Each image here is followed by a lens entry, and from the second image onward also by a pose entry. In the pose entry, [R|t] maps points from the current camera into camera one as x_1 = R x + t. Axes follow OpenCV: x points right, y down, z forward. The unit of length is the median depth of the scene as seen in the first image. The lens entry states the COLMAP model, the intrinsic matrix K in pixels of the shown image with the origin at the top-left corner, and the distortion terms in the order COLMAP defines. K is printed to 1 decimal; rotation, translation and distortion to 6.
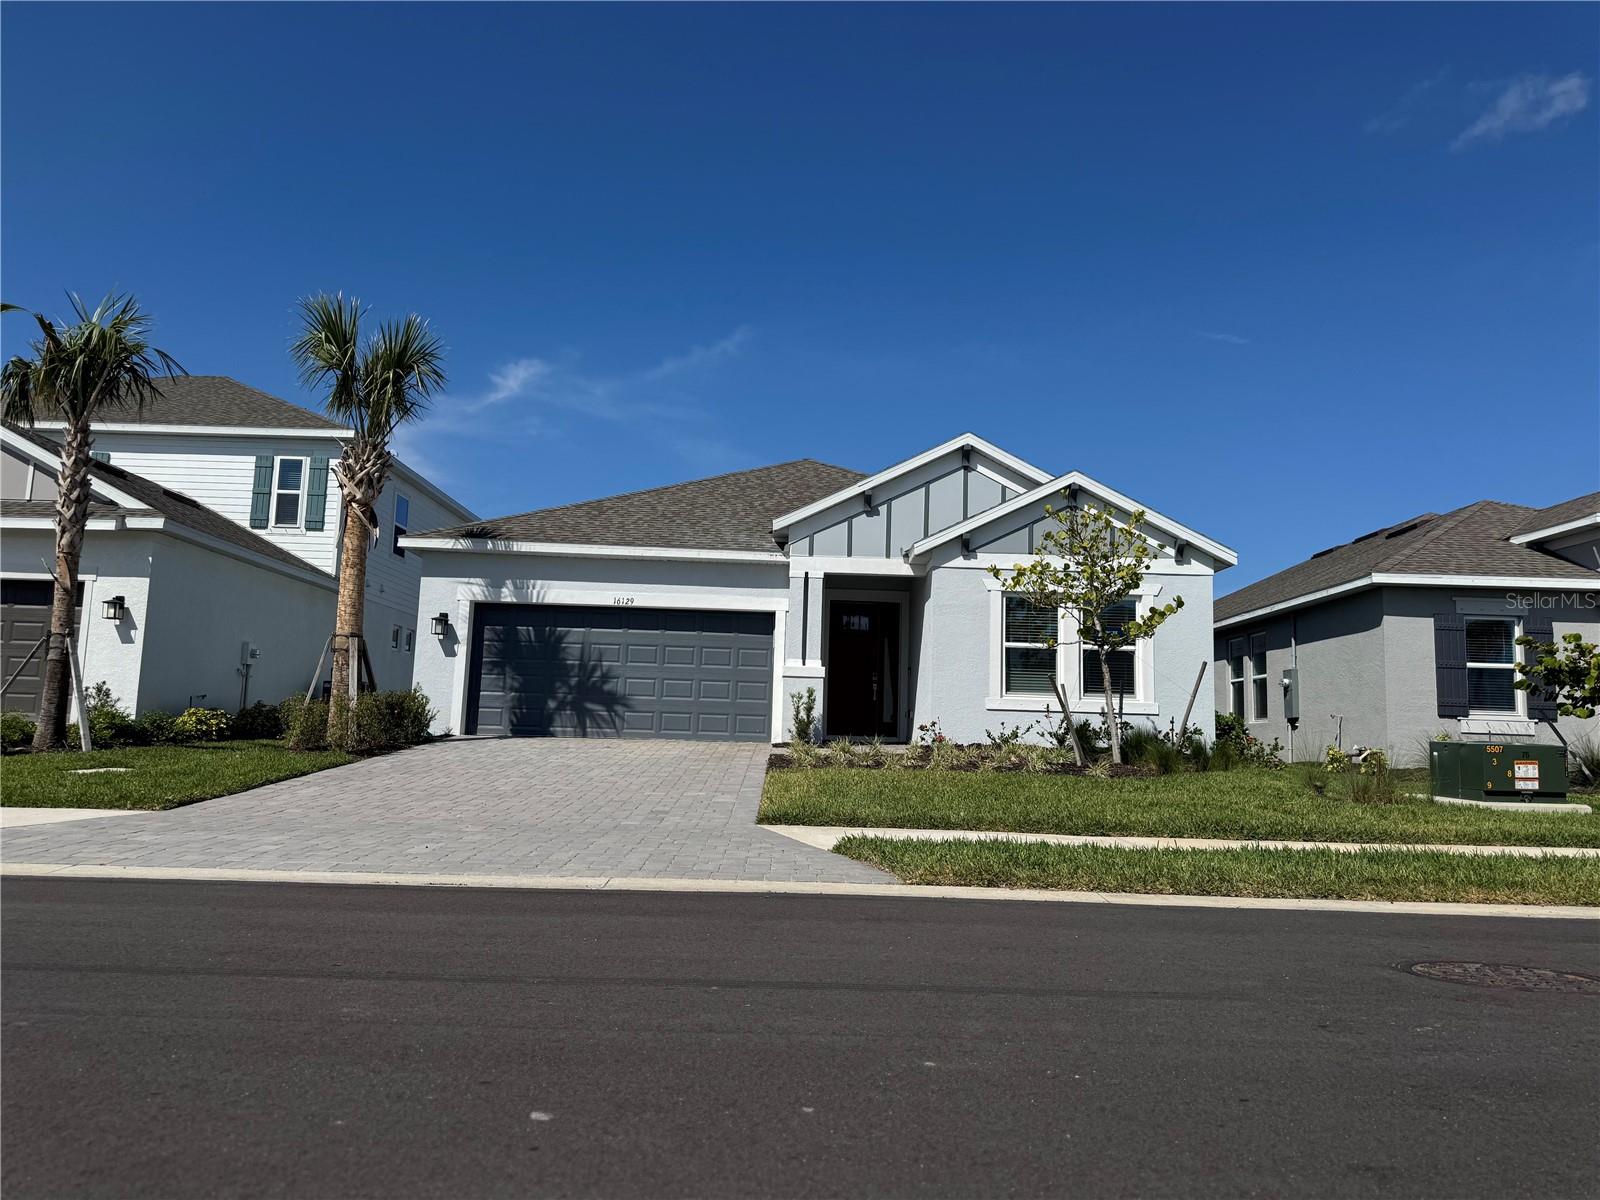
lens RADIAL K [[1132.0, 0, 803.3], [0, 1132.0, 606.0], [0, 0, 1]] dist [0.071769, -0.082623]
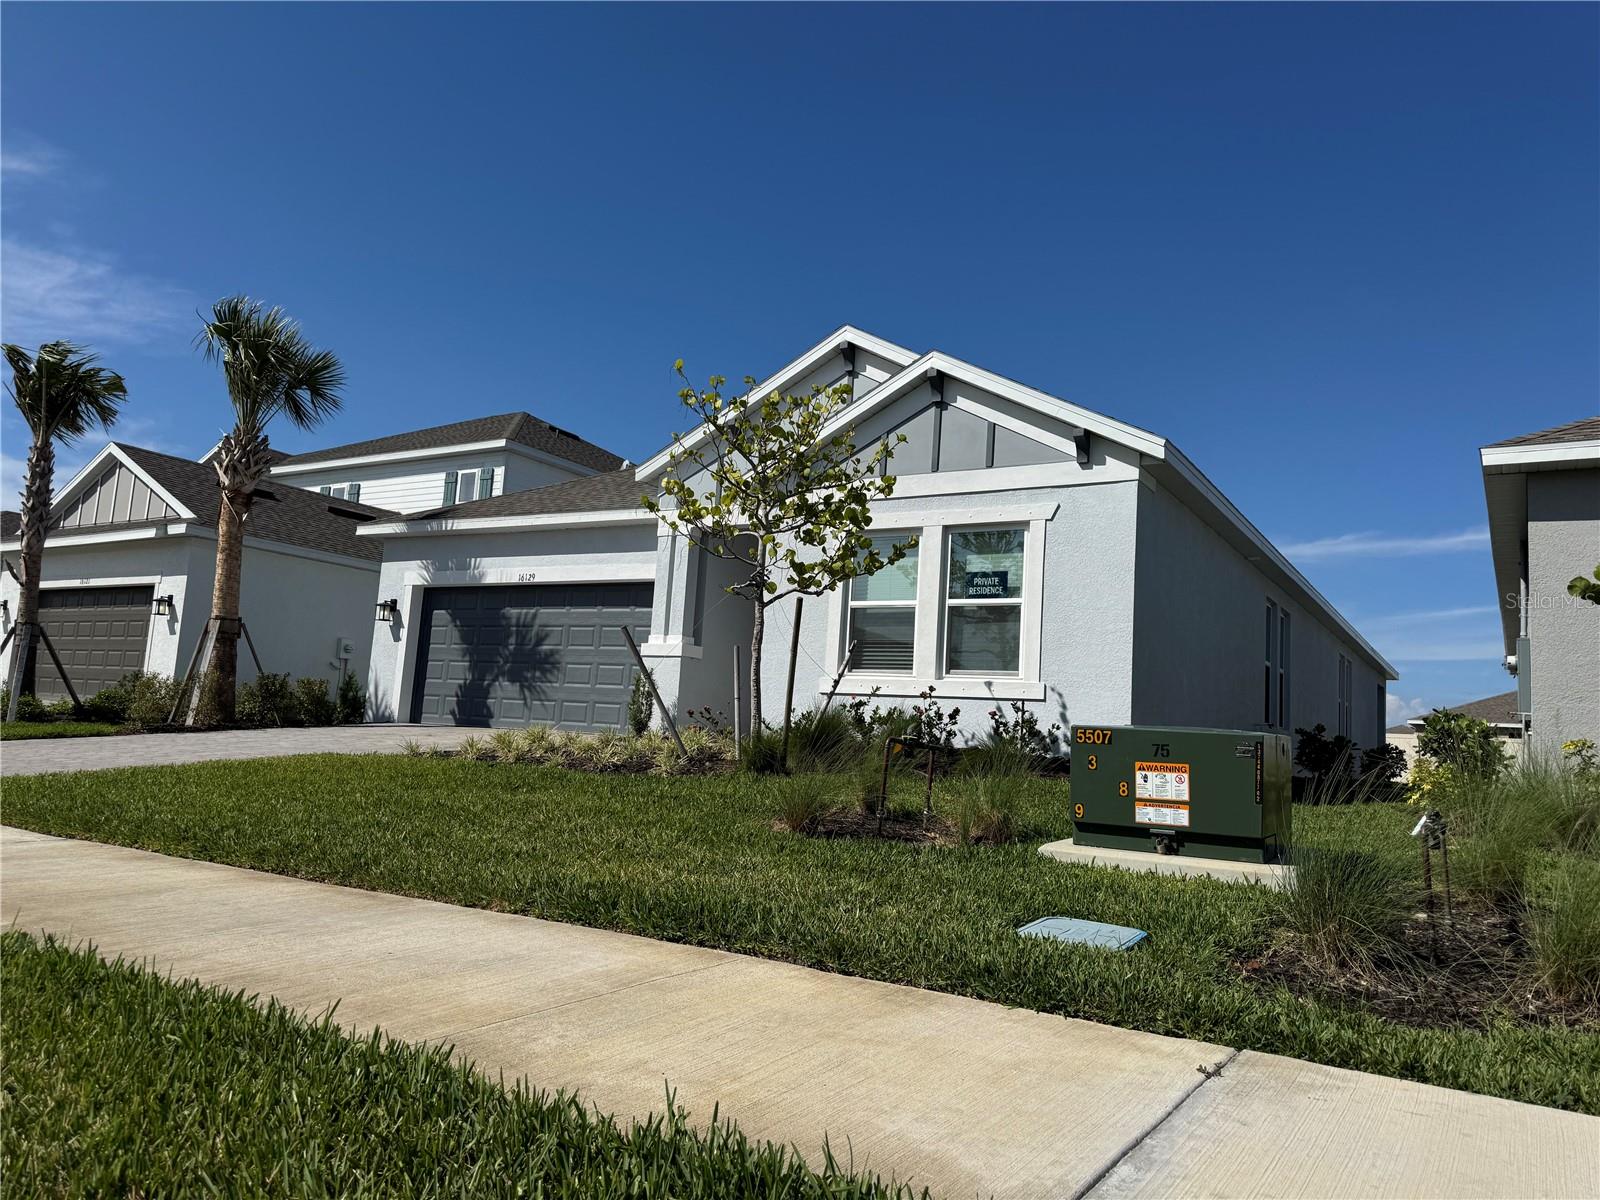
lens RADIAL K [[1132.0, 0, 799.9], [0, 1132.0, 607.7], [0, 0, 1]] dist [0.071769, -0.082623]
pose [[0.836776, -0.041627, -0.545960, 0.523661], [0.029187, 0.999079, -0.031440, 0.055734], [0.546766, 0.010374, 0.837221, 0.362273]]
